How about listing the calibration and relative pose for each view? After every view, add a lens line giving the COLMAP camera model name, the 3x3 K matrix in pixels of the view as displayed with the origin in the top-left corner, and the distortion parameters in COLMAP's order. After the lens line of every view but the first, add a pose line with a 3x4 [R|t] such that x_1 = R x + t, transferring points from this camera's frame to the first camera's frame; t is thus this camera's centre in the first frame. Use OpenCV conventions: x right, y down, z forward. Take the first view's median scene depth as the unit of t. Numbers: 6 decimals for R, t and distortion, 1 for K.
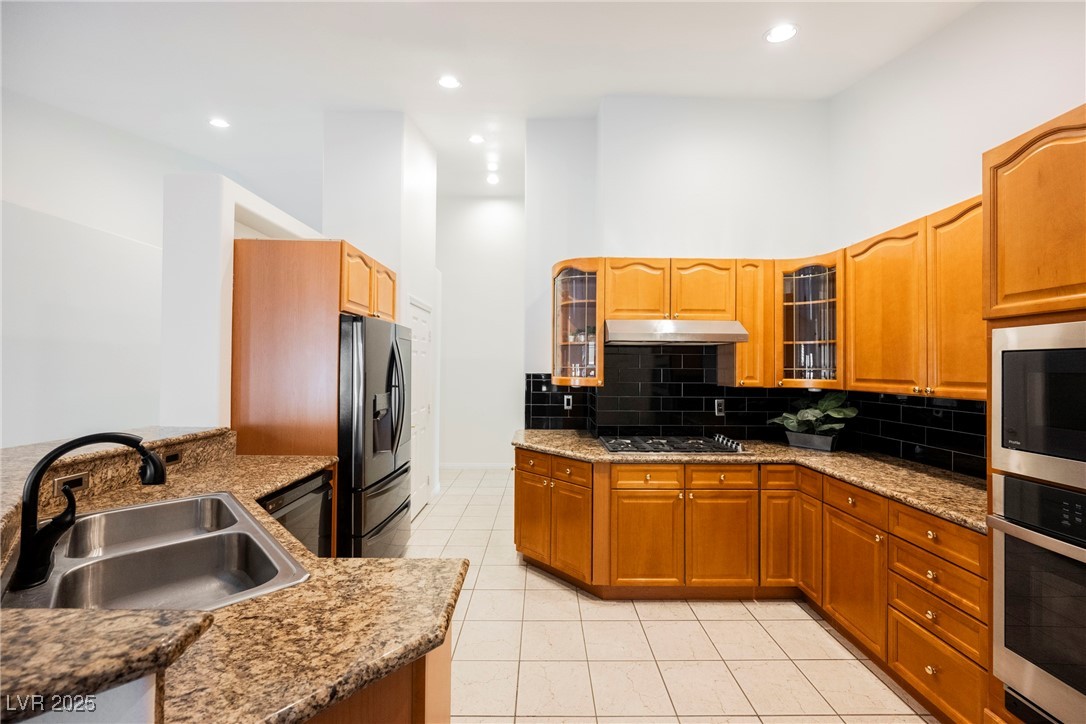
lens RADIAL K [[422.0, 0, 545.5], [0, 422.0, 361.6], [0, 0, 1]] dist [-0.001610, -0.000090]
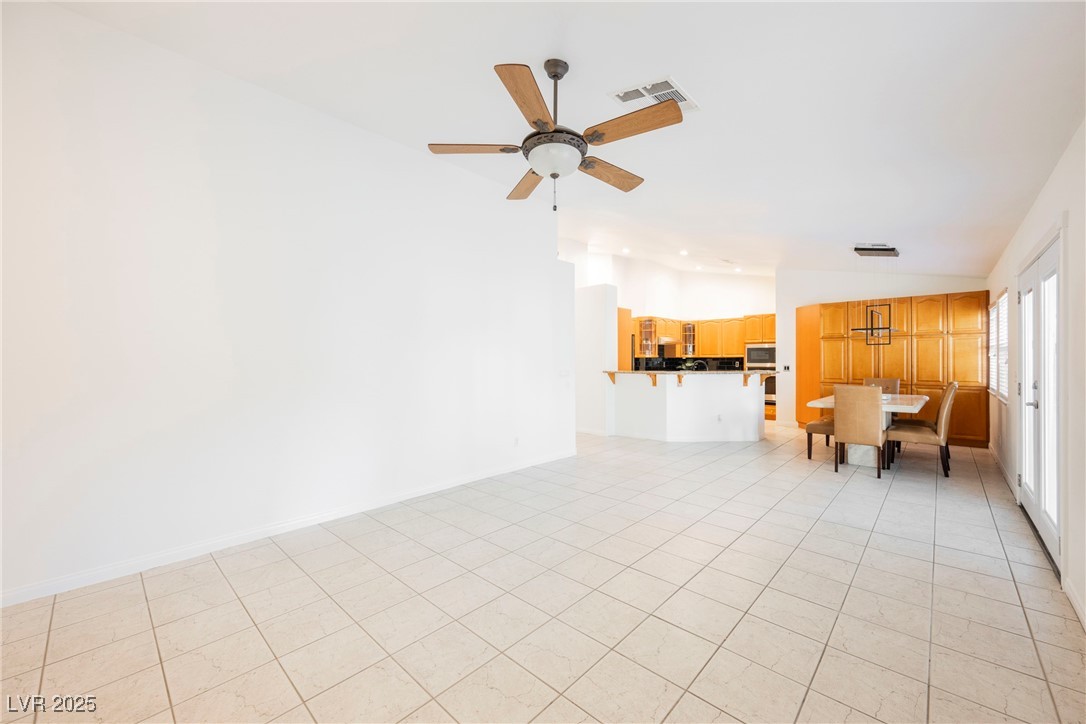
lens RADIAL K [[422.0, 0, 545.5], [0, 422.0, 361.6], [0, 0, 1]] dist [-0.001610, -0.000090]
pose [[0.690795, -0.016137, 0.722870, -2.953706], [-0.001654, 0.999713, 0.023898, 0.016795], [-0.723048, -0.017704, 0.690570, -0.633856]]
